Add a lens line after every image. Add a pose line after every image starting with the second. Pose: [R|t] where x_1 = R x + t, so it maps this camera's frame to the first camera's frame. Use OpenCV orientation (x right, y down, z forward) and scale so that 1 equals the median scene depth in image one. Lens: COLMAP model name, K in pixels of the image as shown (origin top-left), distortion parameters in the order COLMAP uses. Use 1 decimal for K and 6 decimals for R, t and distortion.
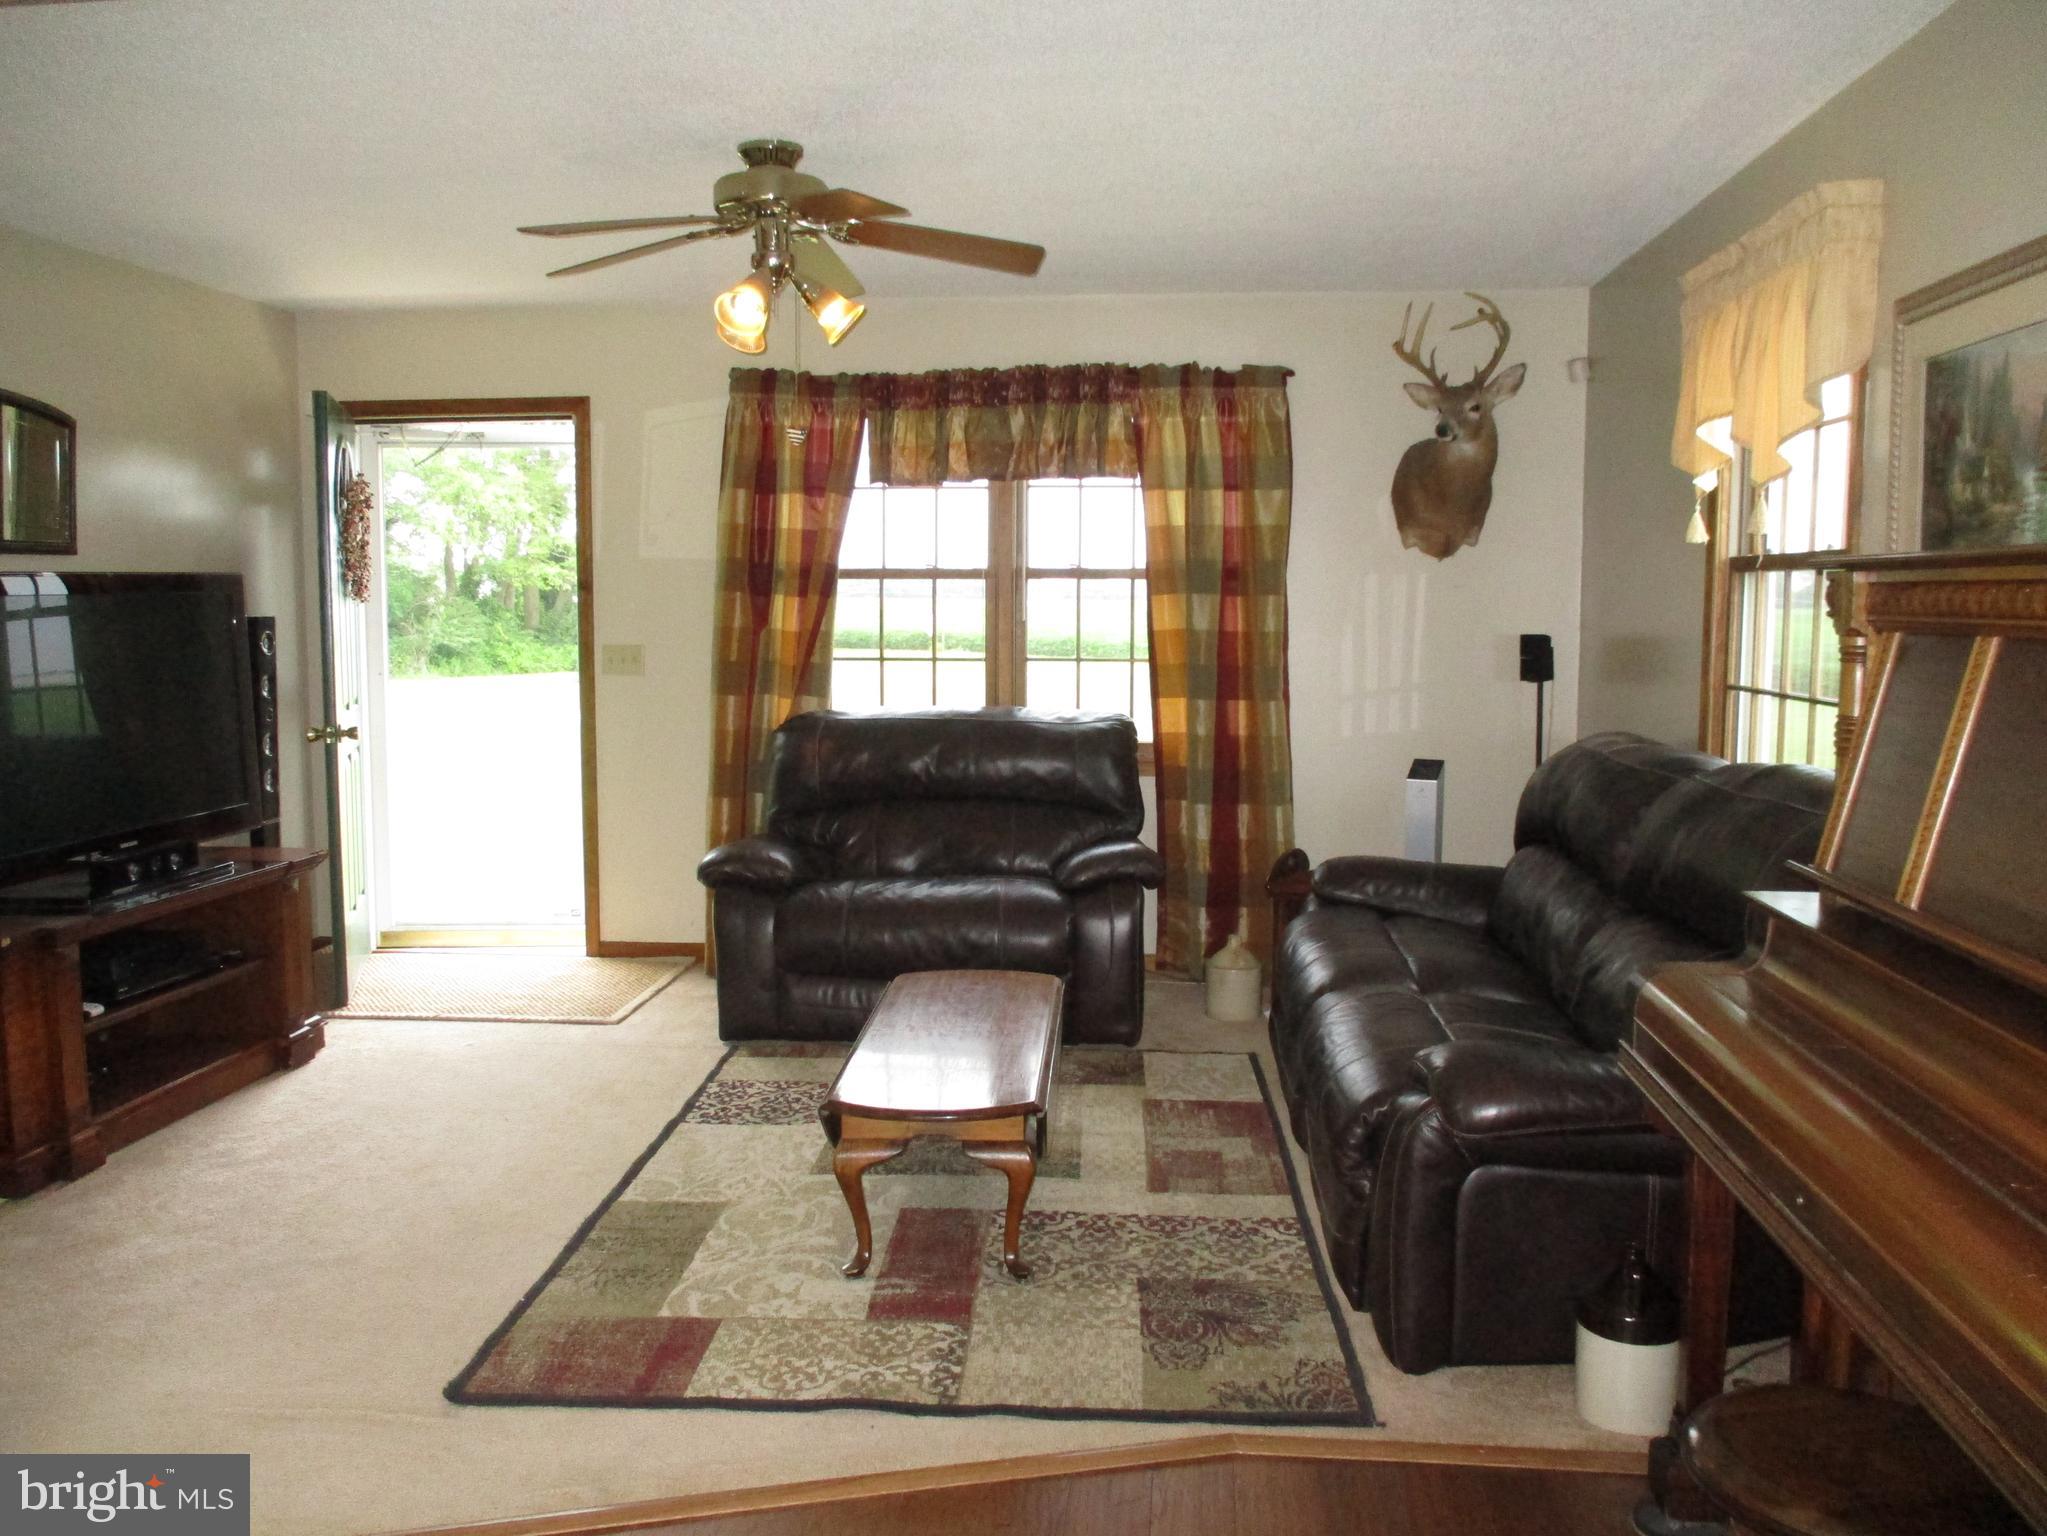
lens RADIAL K [[1696.8, 0, 1014.8], [0, 1696.8, 757.9], [0, 0, 1]] dist [-0.024467, -0.000021]
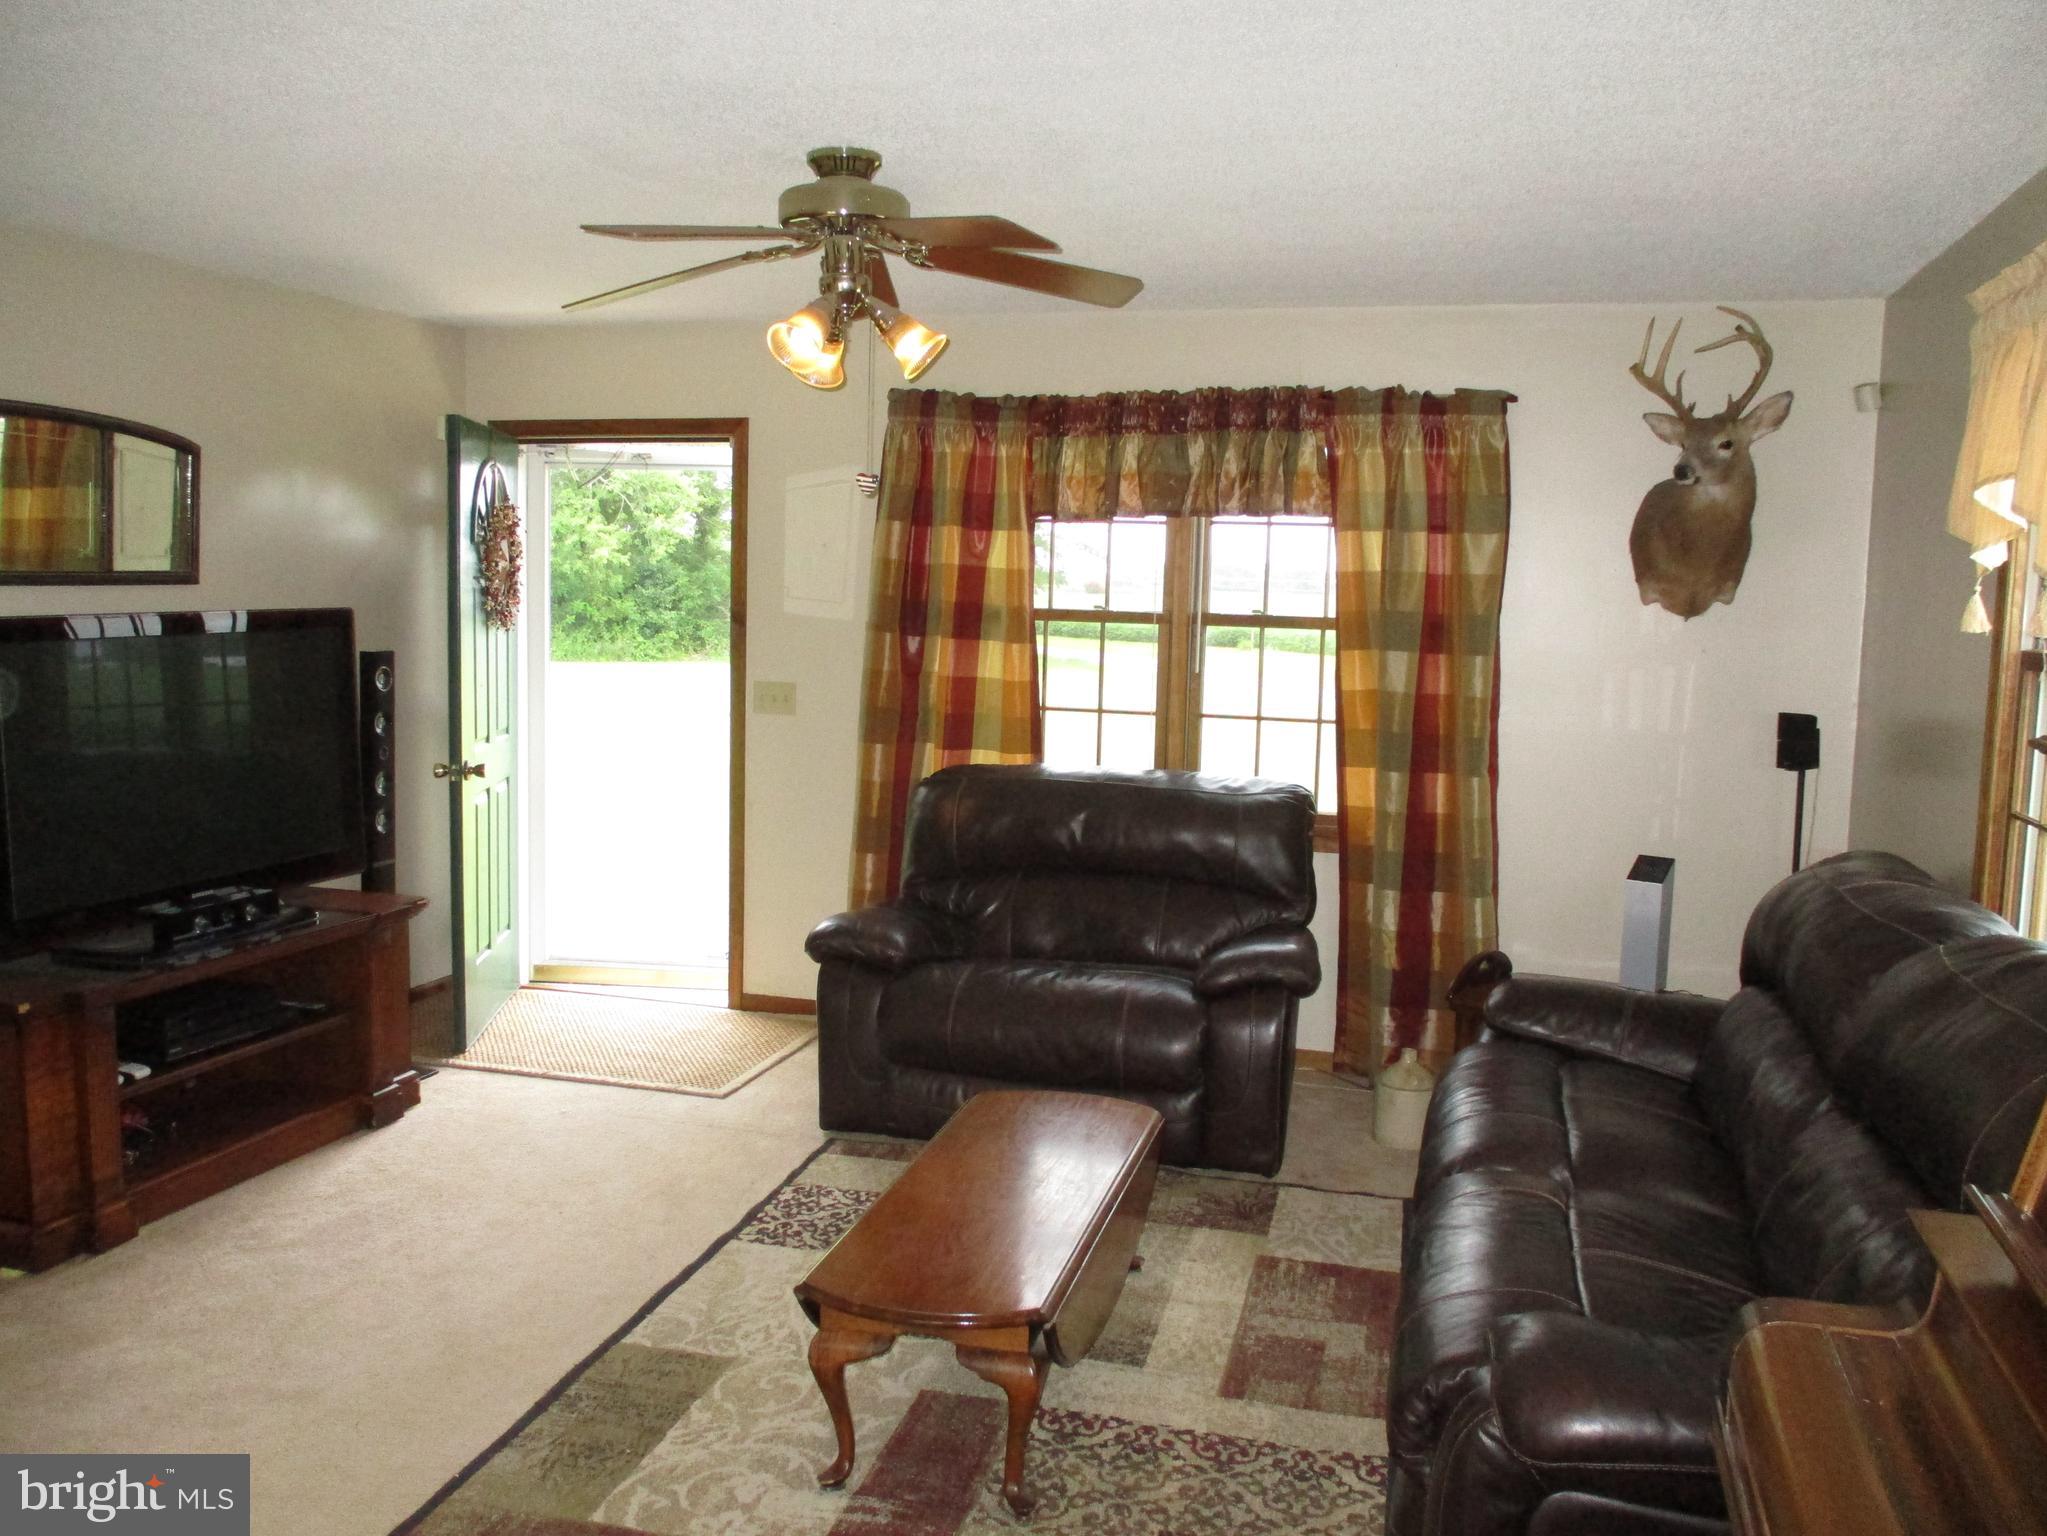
lens RADIAL K [[1696.8, 0, 1018.8], [0, 1696.8, 760.6], [0, 0, 1]] dist [-0.024467, -0.000021]
pose [[0.982573, 0.042366, -0.180984, 0.085015], [-0.041080, 0.999097, 0.010849, -0.044859], [0.181280, -0.003225, 0.983426, 0.113828]]
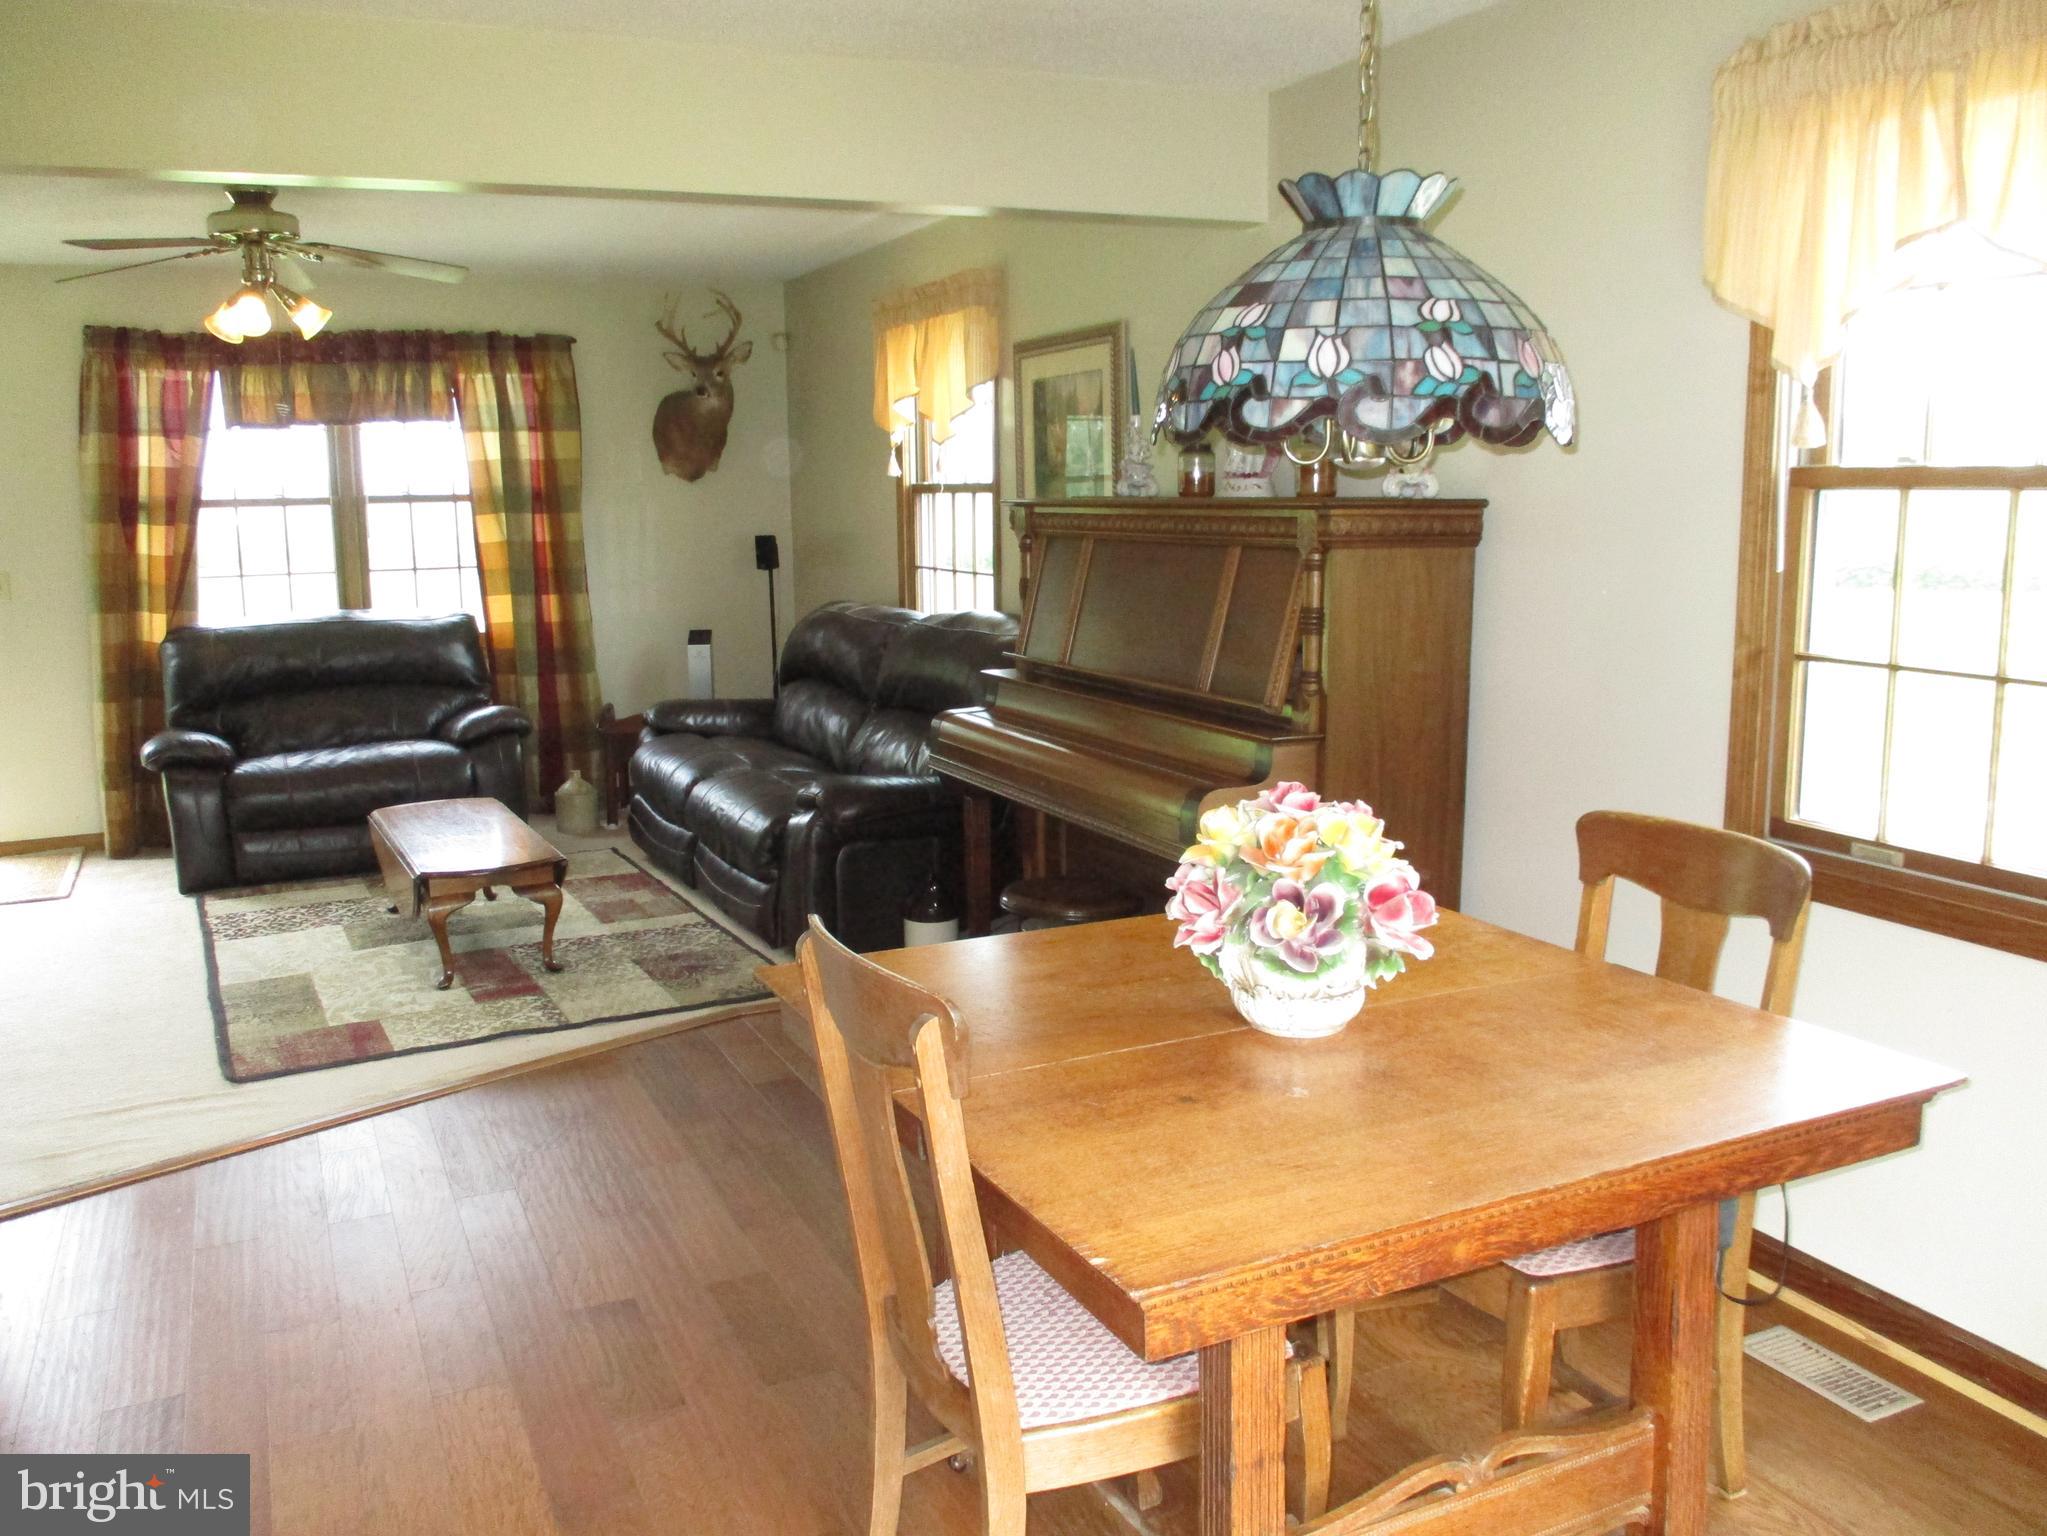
lens RADIAL K [[1696.8, 0, 987.2], [0, 1696.8, 777.2], [0, 0, 1]] dist [-0.024467, -0.000021]
pose [[0.870923, -0.101926, 0.480732, -0.234696], [0.066205, 0.993672, 0.090740, 0.010542], [-0.486939, -0.047200, 0.872160, -0.328052]]
